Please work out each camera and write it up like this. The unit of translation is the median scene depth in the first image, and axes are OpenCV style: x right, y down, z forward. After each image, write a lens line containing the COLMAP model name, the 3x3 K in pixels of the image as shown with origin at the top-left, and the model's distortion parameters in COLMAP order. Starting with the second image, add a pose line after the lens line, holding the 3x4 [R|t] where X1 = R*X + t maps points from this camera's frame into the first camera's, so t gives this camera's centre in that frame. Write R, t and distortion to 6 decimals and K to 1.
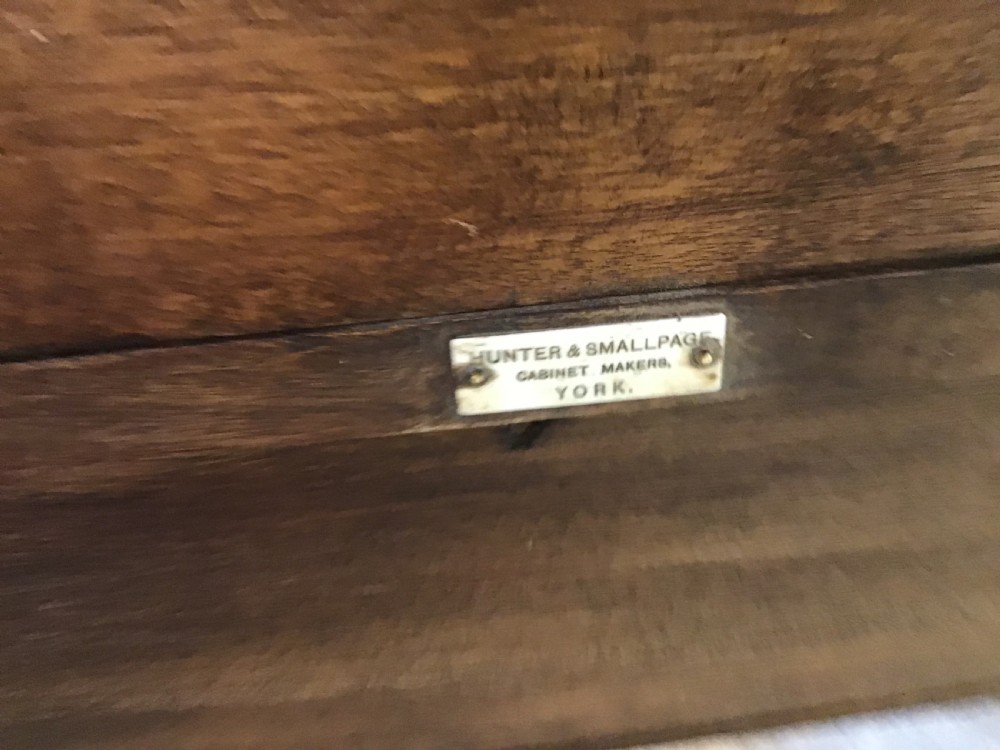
lens RADIAL K [[905.9, 0, 499.9], [0, 905.9, 371.9], [0, 0, 1]] dist [0.119131, -0.275150]
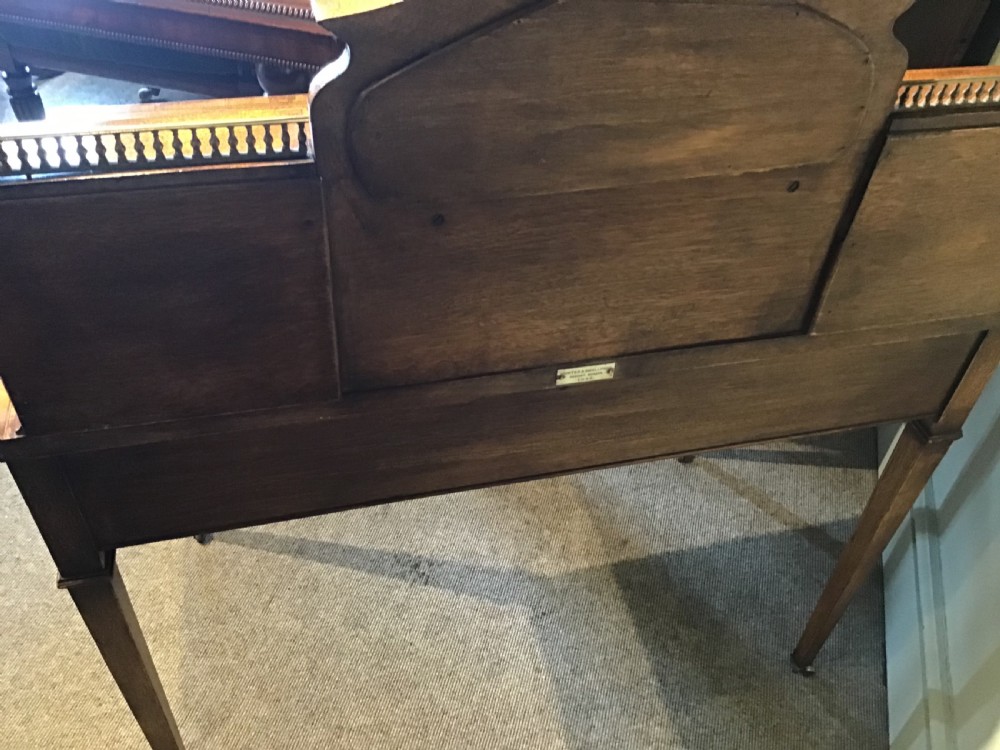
lens RADIAL K [[905.9, 0, 499.9], [0, 905.9, 371.9], [0, 0, 1]] dist [0.119131, -0.275150]
pose [[0.982485, -0.022537, 0.184972, -1.190138], [-0.007338, 0.987210, 0.159254, -0.756798], [-0.186195, -0.157822, 0.969754, -3.391702]]
